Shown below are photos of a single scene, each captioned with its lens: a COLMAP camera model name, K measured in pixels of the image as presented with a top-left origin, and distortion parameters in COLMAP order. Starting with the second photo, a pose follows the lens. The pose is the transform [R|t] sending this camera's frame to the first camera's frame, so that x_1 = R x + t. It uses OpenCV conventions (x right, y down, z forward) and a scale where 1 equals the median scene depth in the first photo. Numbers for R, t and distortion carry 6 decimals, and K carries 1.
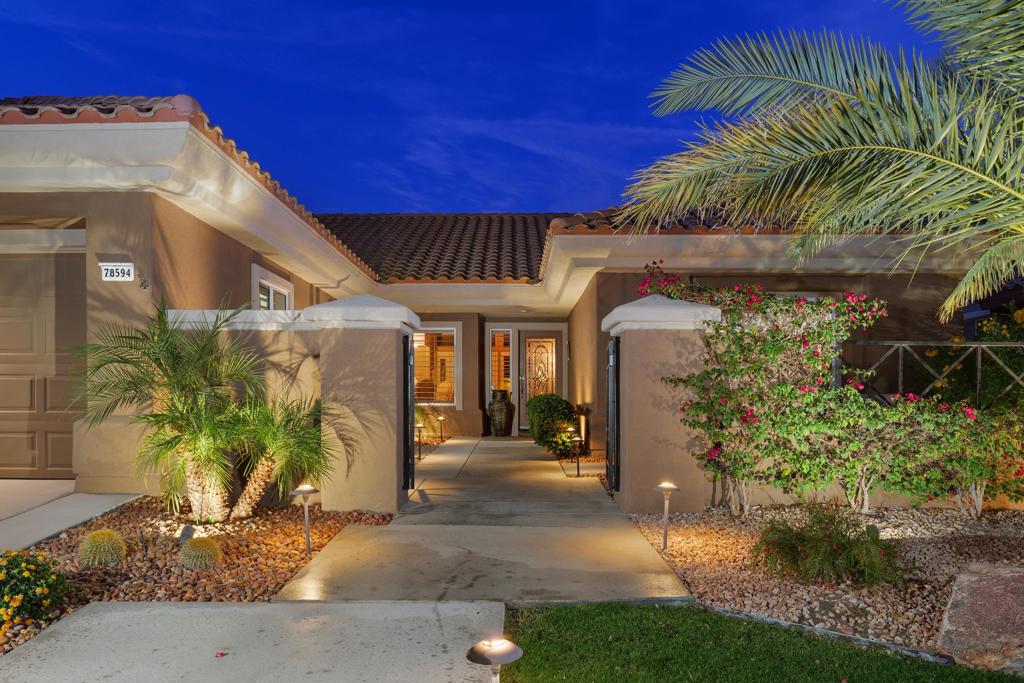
lens RADIAL K [[744.0, 0, 509.6], [0, 744.0, 401.0], [0, 0, 1]] dist [-0.002467, -0.000511]
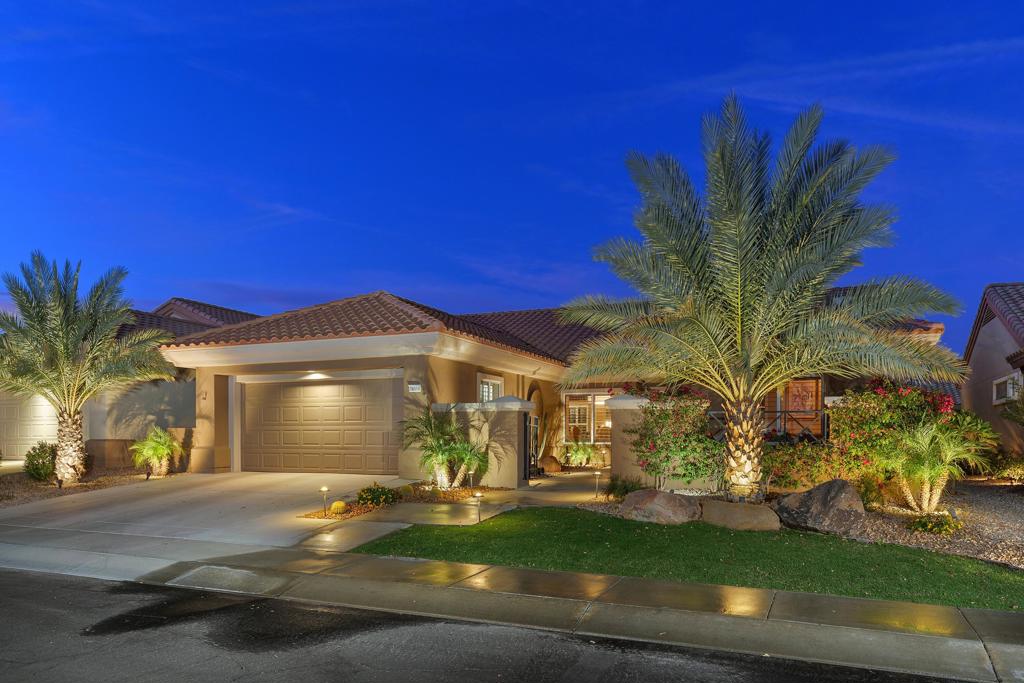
lens RADIAL K [[744.0, 0, 509.6], [0, 744.0, 401.0], [0, 0, 1]] dist [-0.002467, -0.000511]
pose [[0.925388, -0.022997, -0.378322, 0.688064], [0.002555, 0.998514, -0.054445, 0.001259], [0.379012, 0.049416, 0.924071, -1.143961]]
